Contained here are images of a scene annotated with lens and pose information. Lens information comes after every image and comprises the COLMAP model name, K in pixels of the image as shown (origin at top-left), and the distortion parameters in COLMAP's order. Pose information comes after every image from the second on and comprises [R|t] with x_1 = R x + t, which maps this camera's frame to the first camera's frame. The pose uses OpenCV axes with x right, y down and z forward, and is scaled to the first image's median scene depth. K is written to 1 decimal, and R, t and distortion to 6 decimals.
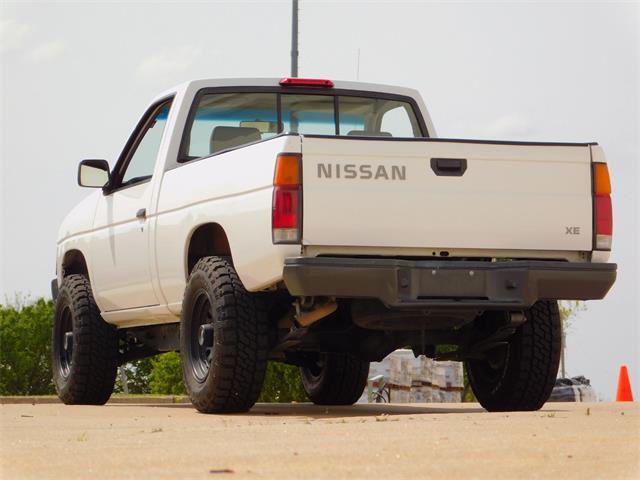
lens RADIAL K [[2494.3, 0, 320.0], [0, 2494.3, 240.0], [0, 0, 1]] dist [0.162696, -0.369060]
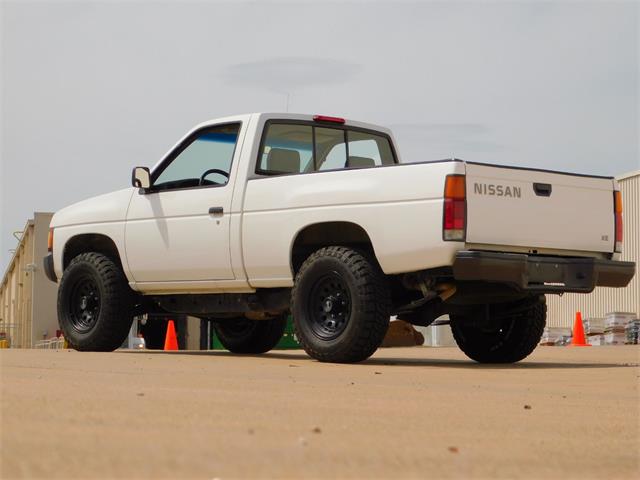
lens RADIAL K [[1698.1, 0, 320.0], [0, 1698.1, 240.0], [0, 0, 1]] dist [0.055097, 0.266831]
pose [[0.919885, 0.035455, 0.390582, -0.425764], [-0.038251, 0.999268, -0.000622, 0.004177], [-0.390318, -0.014368, 0.920568, 0.169484]]
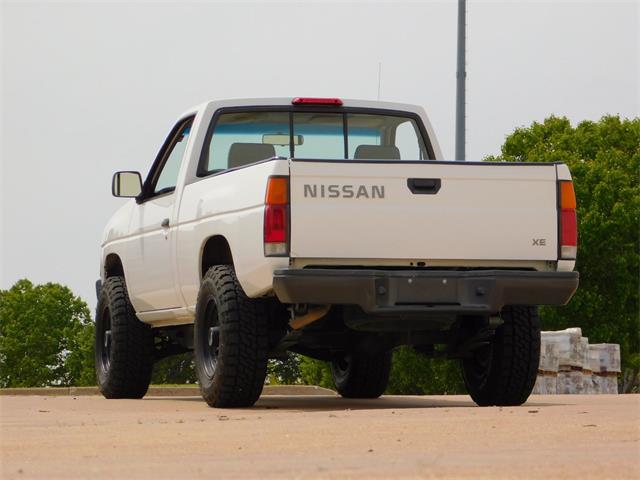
lens RADIAL K [[2764.8, 0, 320.0], [0, 2764.8, 240.0], [0, 0, 1]] dist [0.357565, 1.676484]
pose [[0.998210, -0.004270, -0.059656, 0.077263], [0.004984, 0.999918, 0.011826, -0.019693], [0.059601, -0.012102, 0.998149, -0.229398]]
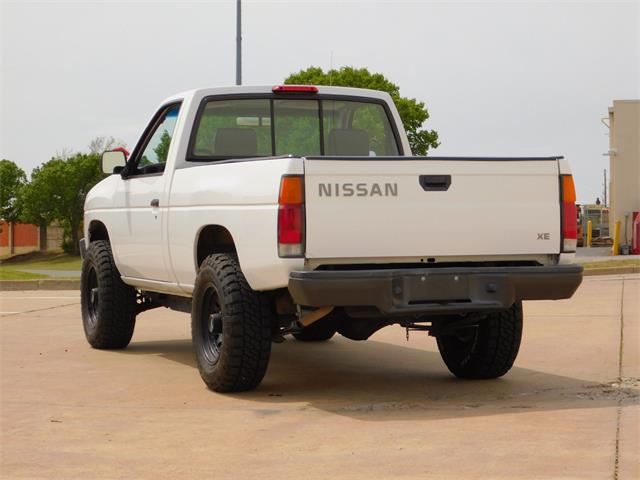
lens RADIAL K [[1586.5, 0, 320.0], [0, 1586.5, 240.0], [0, 0, 1]] dist [0.017240, 1.023777]
pose [[0.999209, -0.008949, 0.038737, -0.026674], [0.005885, 0.996897, 0.078500, -0.058526], [-0.039319, -0.078210, 0.996161, 0.292432]]
